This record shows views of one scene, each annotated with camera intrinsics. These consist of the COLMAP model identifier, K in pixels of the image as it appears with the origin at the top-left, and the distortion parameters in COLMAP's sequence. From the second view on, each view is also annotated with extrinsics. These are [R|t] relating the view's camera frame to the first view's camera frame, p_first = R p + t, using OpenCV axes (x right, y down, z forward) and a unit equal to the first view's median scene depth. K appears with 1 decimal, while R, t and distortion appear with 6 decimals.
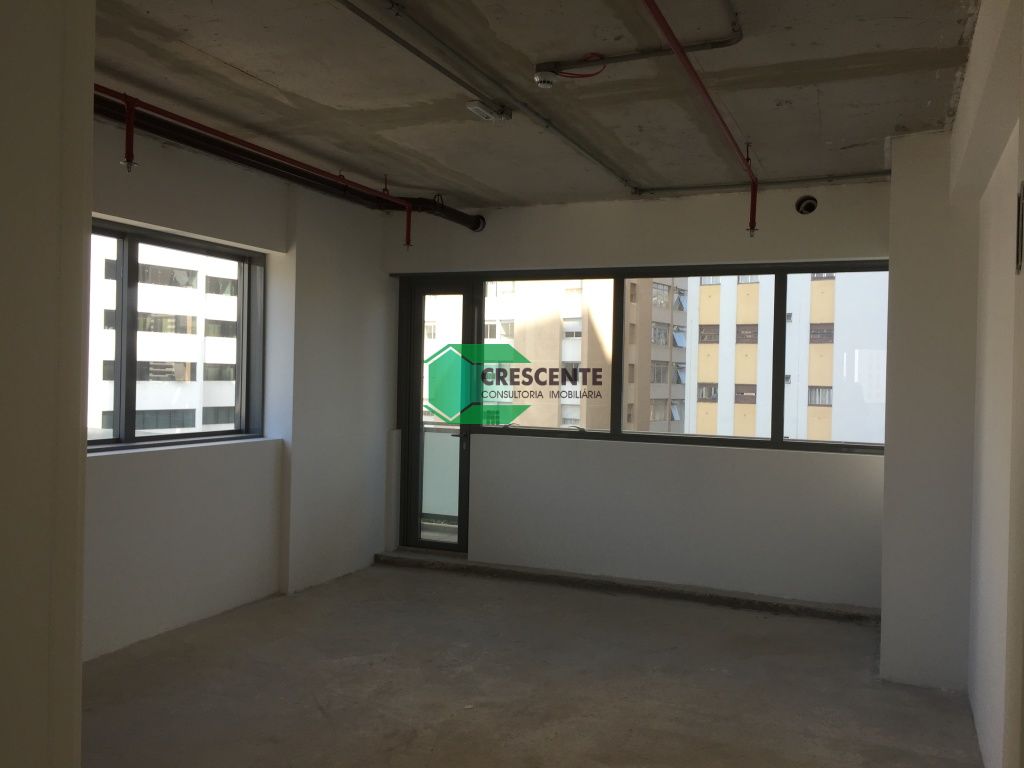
lens RADIAL K [[873.3, 0, 515.1], [0, 873.3, 380.5], [0, 0, 1]] dist [0.064742, -0.096191]
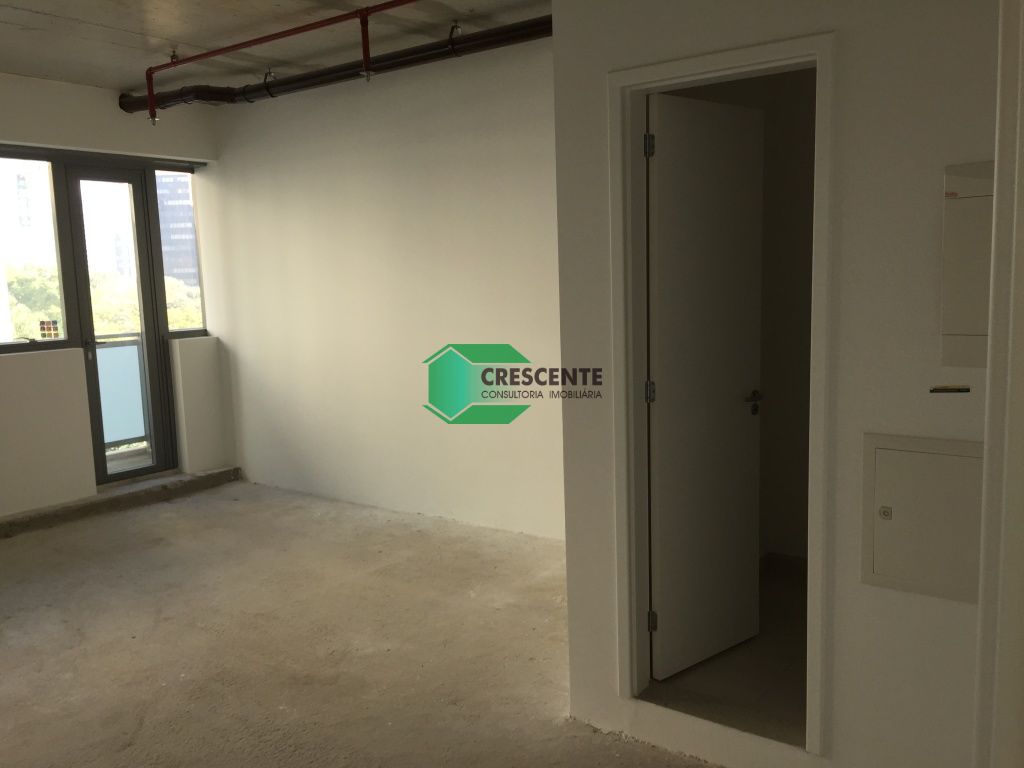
lens RADIAL K [[873.3, 0, 515.1], [0, 873.3, 380.5], [0, 0, 1]] dist [0.064742, -0.096191]
pose [[0.219921, -0.151673, 0.963655, -0.831529], [0.038020, 0.988421, 0.146894, -0.018642], [-0.974777, 0.004333, 0.223141, 0.424218]]
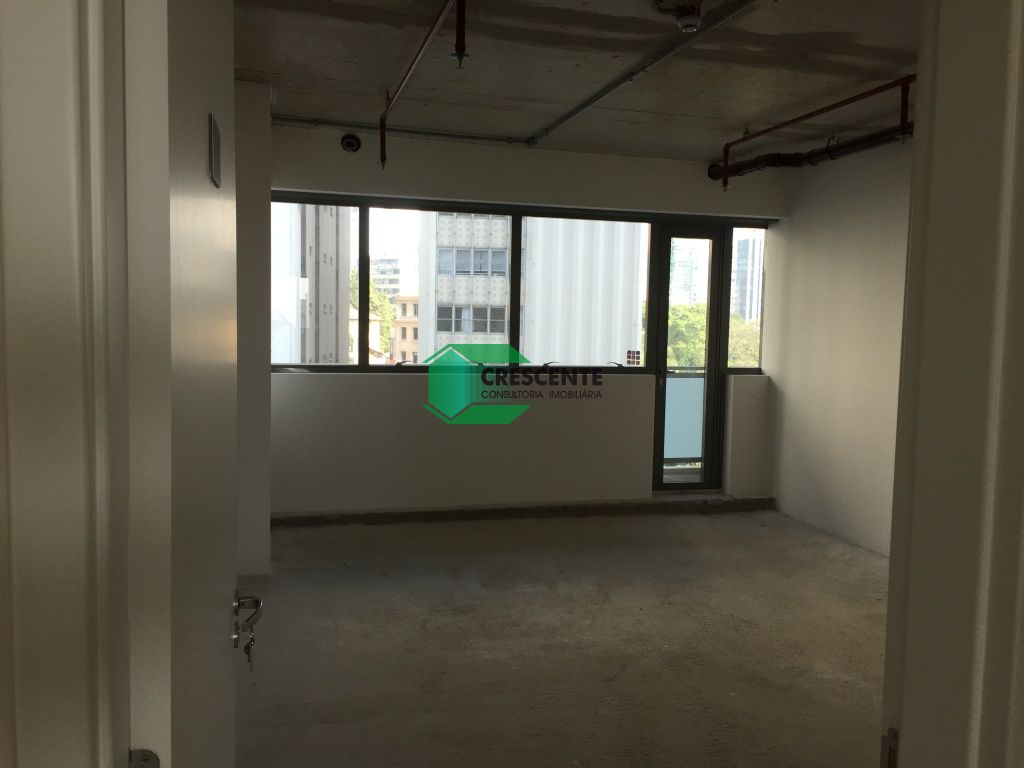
lens RADIAL K [[873.3, 0, 515.1], [0, 873.3, 380.5], [0, 0, 1]] dist [0.064742, -0.096191]
pose [[0.779463, -0.051904, 0.624294, -0.862609], [-0.000464, 0.996513, 0.083431, -0.019447], [-0.626448, -0.065321, 0.776721, 0.334016]]
